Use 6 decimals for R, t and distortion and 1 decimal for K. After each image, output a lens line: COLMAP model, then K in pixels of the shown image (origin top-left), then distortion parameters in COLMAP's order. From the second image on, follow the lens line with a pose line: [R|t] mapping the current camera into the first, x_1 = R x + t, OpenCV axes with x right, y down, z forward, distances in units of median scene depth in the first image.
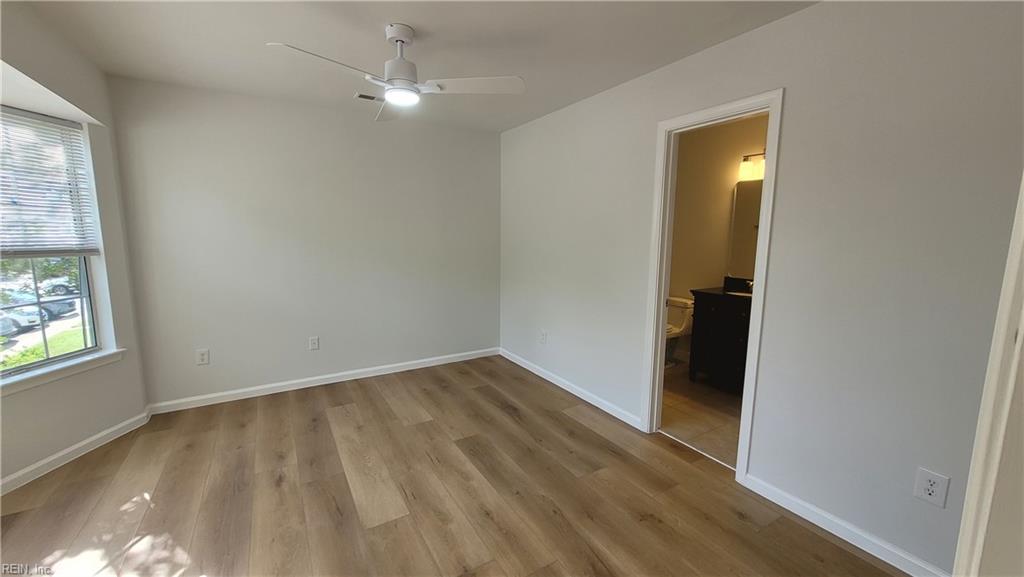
lens RADIAL K [[402.7, 0, 508.3], [0, 402.7, 286.4], [0, 0, 1]] dist [0.002312, -0.000611]
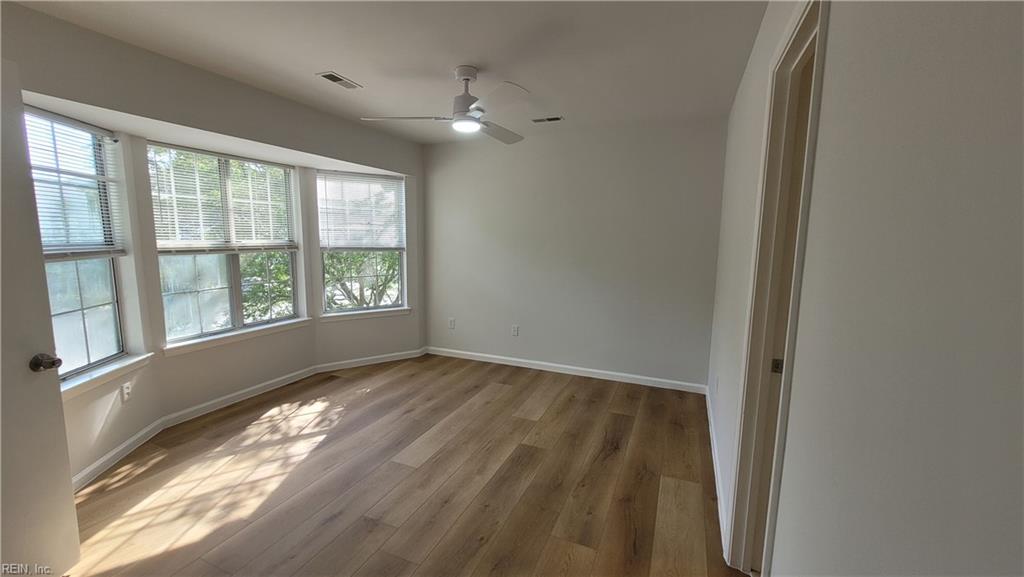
lens RADIAL K [[402.7, 0, 506.8], [0, 402.7, 286.3], [0, 0, 1]] dist [0.002312, -0.000611]
pose [[0.578850, 0.101295, -0.809118, 0.650319], [-0.116507, 0.992348, 0.040883, -0.052342], [0.807068, 0.070603, 0.586222, 0.349723]]
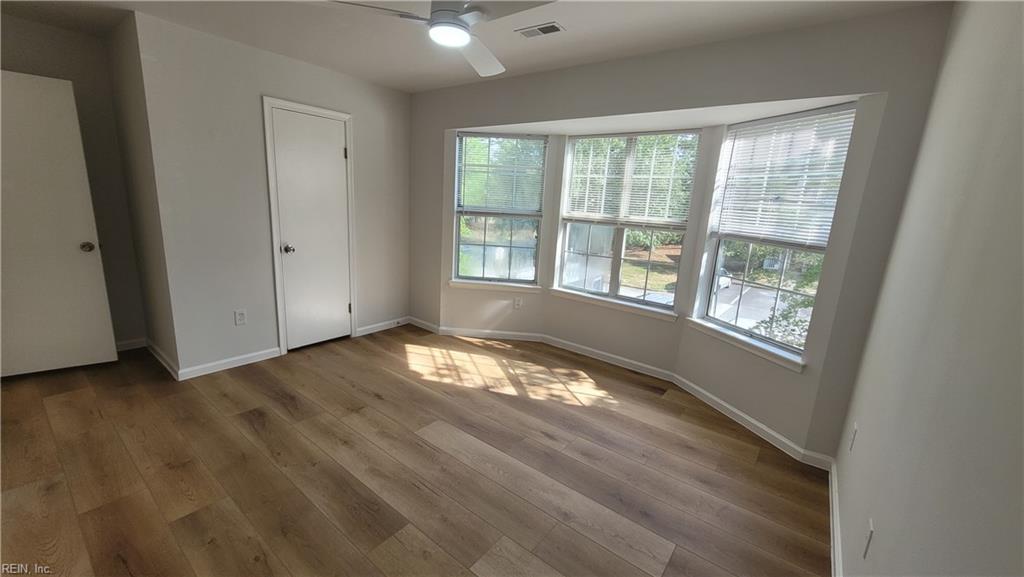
lens RADIAL K [[402.7, 0, 508.2], [0, 402.7, 287.5], [0, 0, 1]] dist [0.002312, -0.000611]
pose [[-0.929710, 0.017143, -0.367894, -0.051345], [-0.112899, 0.937558, 0.328998, -0.221215], [0.350562, 0.347408, -0.869721, 1.537914]]
